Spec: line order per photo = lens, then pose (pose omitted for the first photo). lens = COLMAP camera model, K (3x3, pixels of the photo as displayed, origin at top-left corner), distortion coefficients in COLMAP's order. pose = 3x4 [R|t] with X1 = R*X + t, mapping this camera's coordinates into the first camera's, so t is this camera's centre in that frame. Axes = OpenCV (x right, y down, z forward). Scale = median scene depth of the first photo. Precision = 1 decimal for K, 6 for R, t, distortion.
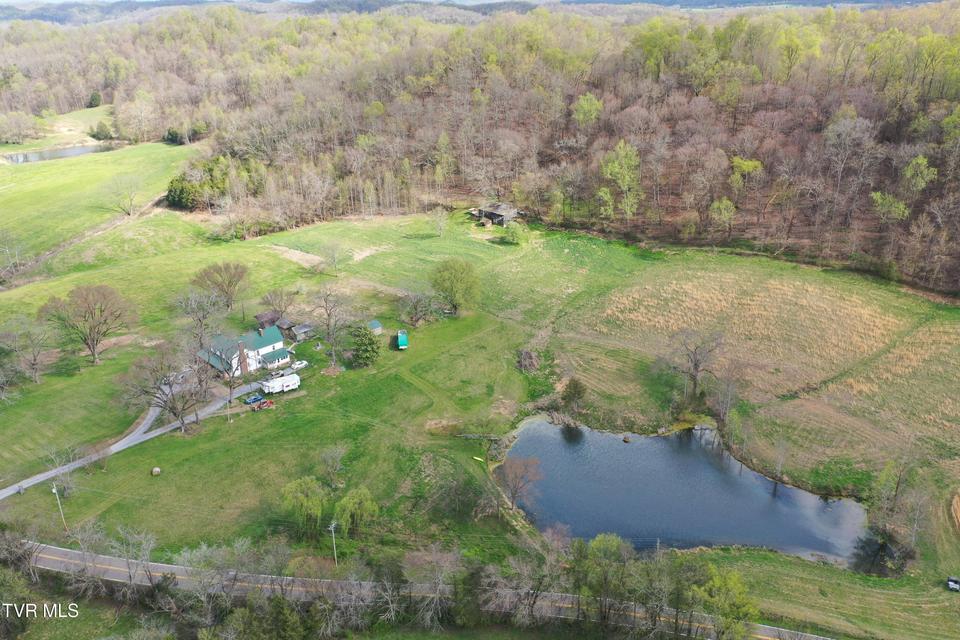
lens RADIAL K [[751.5, 0, 480.3], [0, 751.5, 320.6], [0, 0, 1]] dist [0.000610, 0.002296]
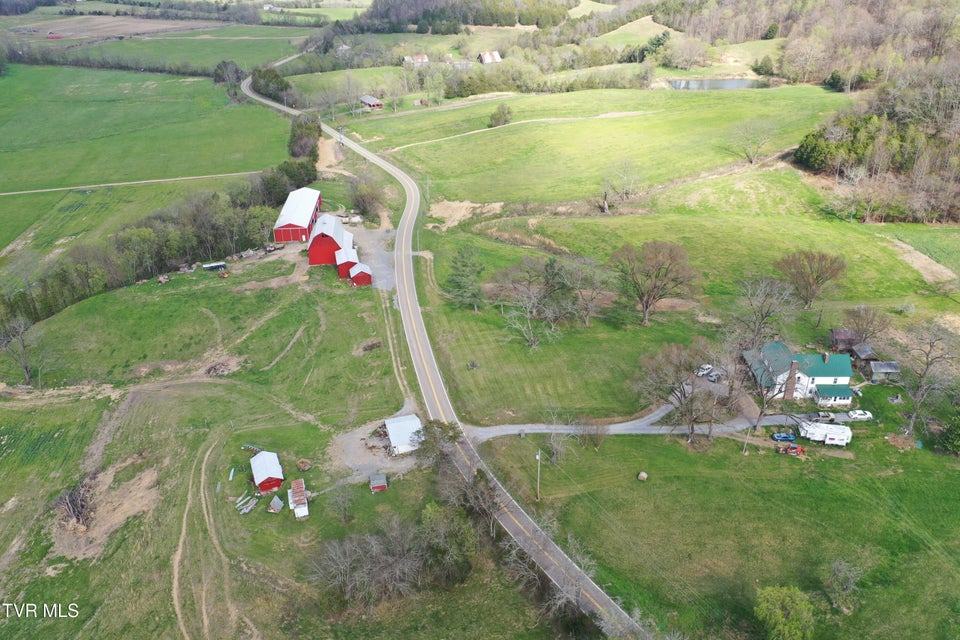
lens RADIAL K [[751.5, 0, 479.2], [0, 751.5, 320.0], [0, 0, 1]] dist [0.000610, 0.002296]
pose [[0.678805, 0.331562, -0.655203, -0.022143], [-0.277333, 0.941933, 0.189337, -0.044737], [0.679934, 0.053187, 0.731342, 0.109607]]
